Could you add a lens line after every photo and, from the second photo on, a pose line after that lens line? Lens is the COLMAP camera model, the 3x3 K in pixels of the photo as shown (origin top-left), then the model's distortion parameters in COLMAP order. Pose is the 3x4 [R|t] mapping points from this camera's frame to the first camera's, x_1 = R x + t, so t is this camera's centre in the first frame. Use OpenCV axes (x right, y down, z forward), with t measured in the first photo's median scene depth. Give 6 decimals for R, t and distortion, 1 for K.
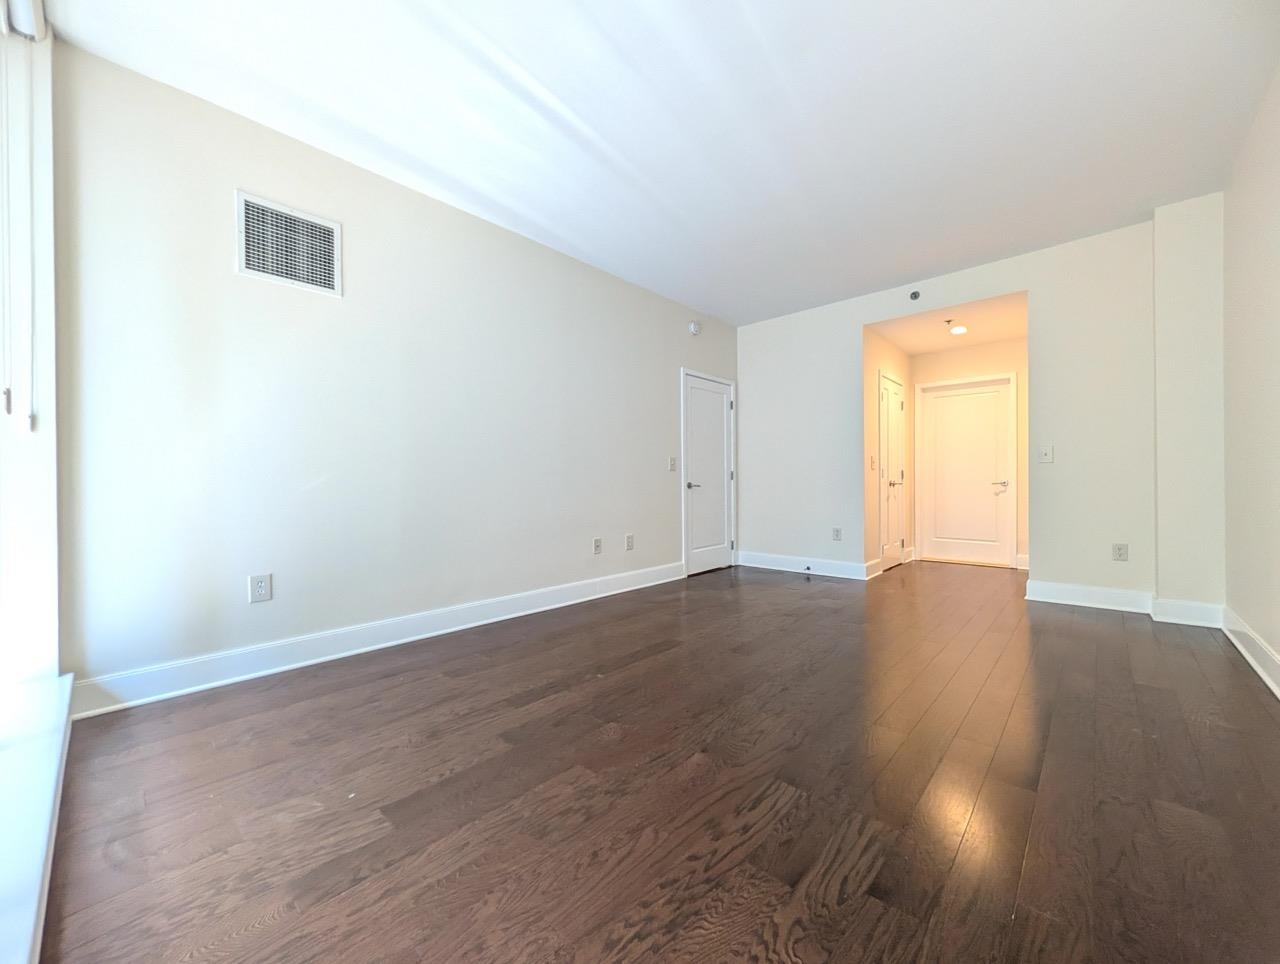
lens RADIAL K [[494.0, 0, 645.7], [0, 494.0, 483.3], [0, 0, 1]] dist [0.002000, 0.000057]
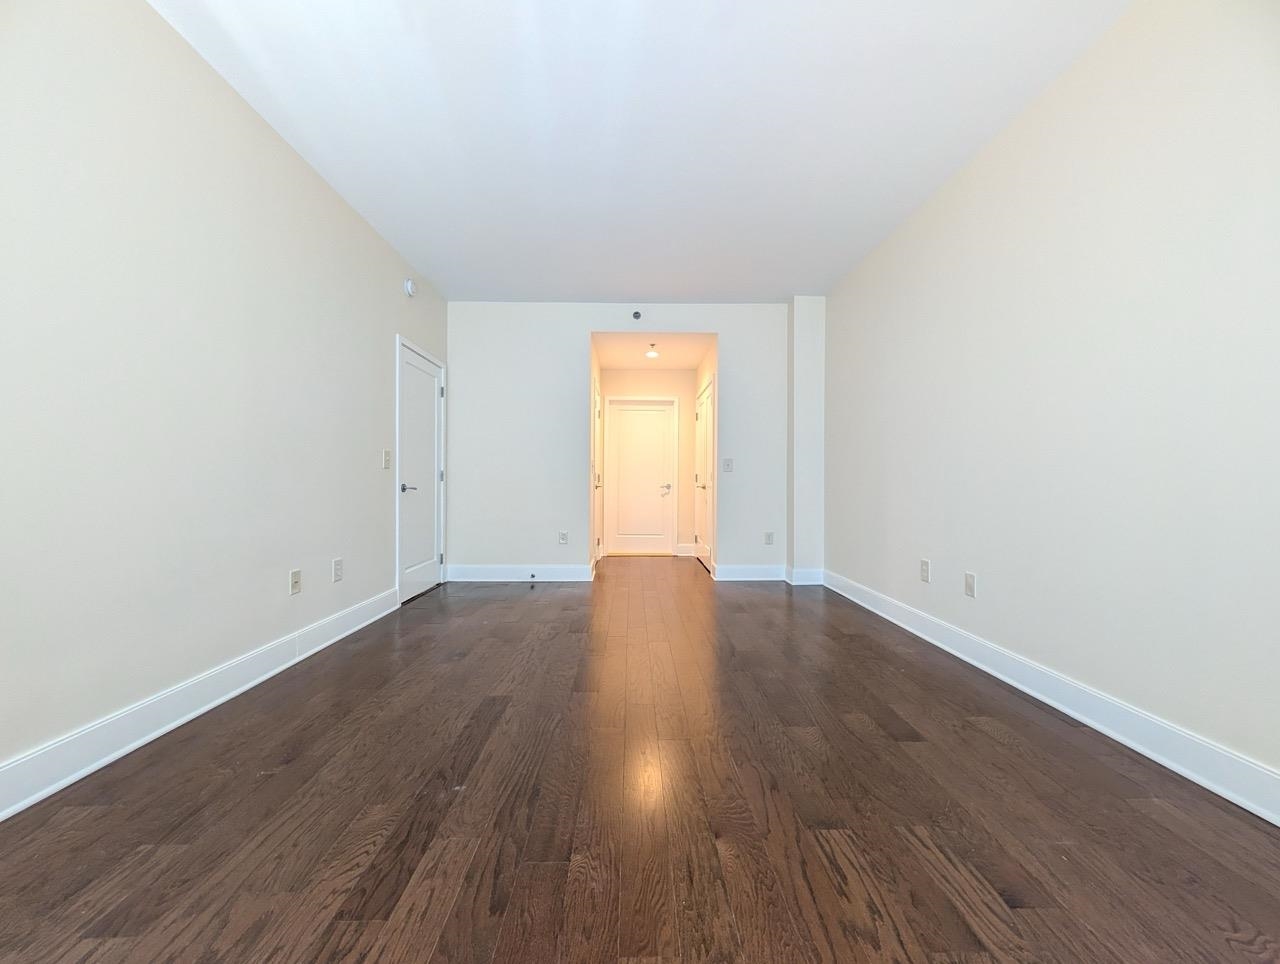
lens RADIAL K [[494.0, 0, 640.3], [0, 494.0, 482.7], [0, 0, 1]] dist [0.002000, 0.000057]
pose [[0.724098, 0.010078, 0.689624, -0.202377], [-0.009855, 0.999942, -0.004265, -0.004760], [-0.689627, -0.003708, 0.724155, 0.202769]]
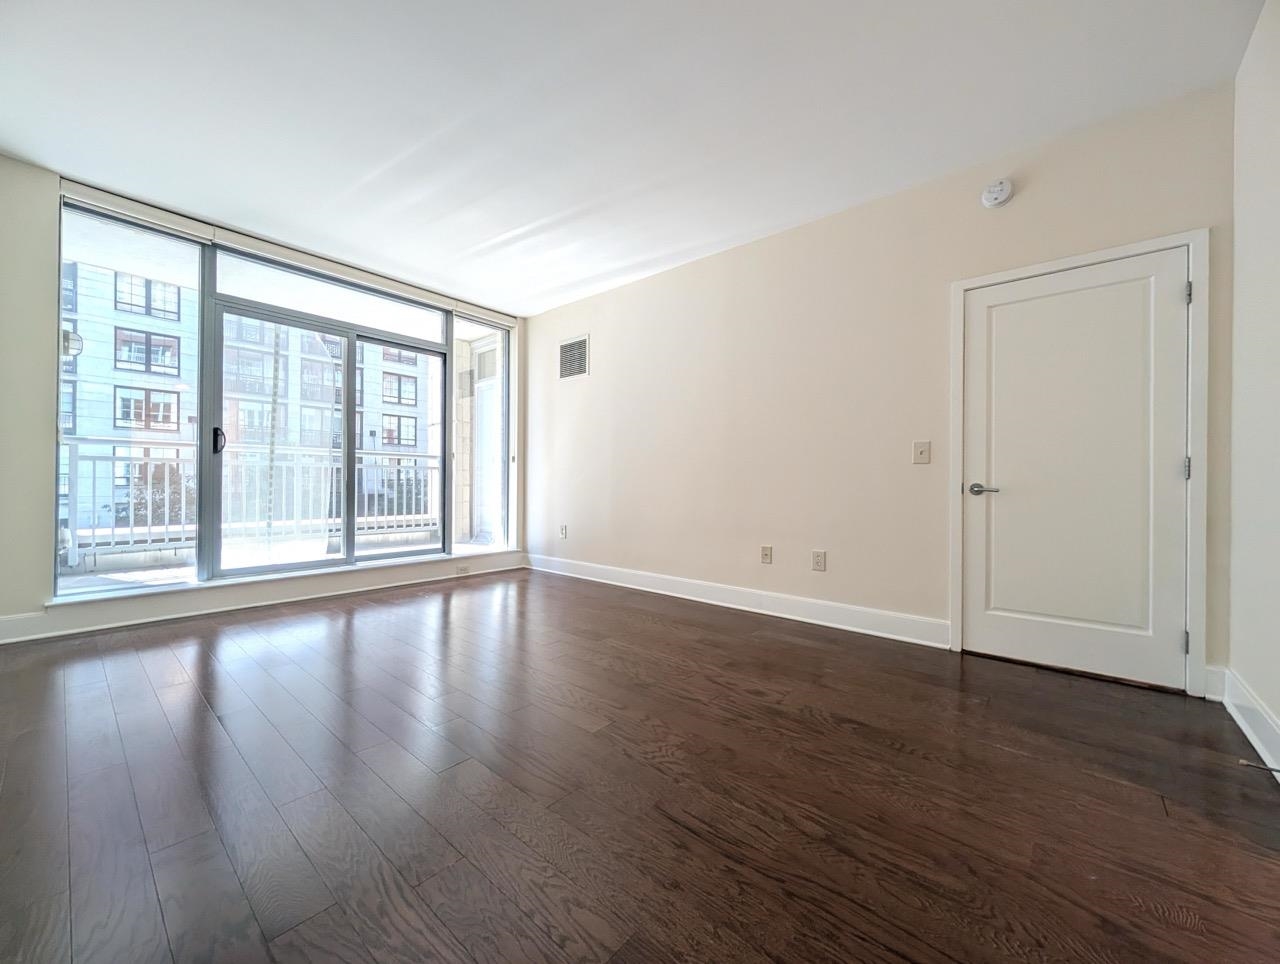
lens RADIAL K [[494.0, 0, 660.8], [0, 494.0, 483.8], [0, 0, 1]] dist [0.002000, 0.000057]
pose [[0.058726, 0.004903, -0.998262, 0.697052], [-0.011782, 0.999922, 0.004218, 0.000231], [0.998205, 0.011514, 0.058780, 0.695350]]
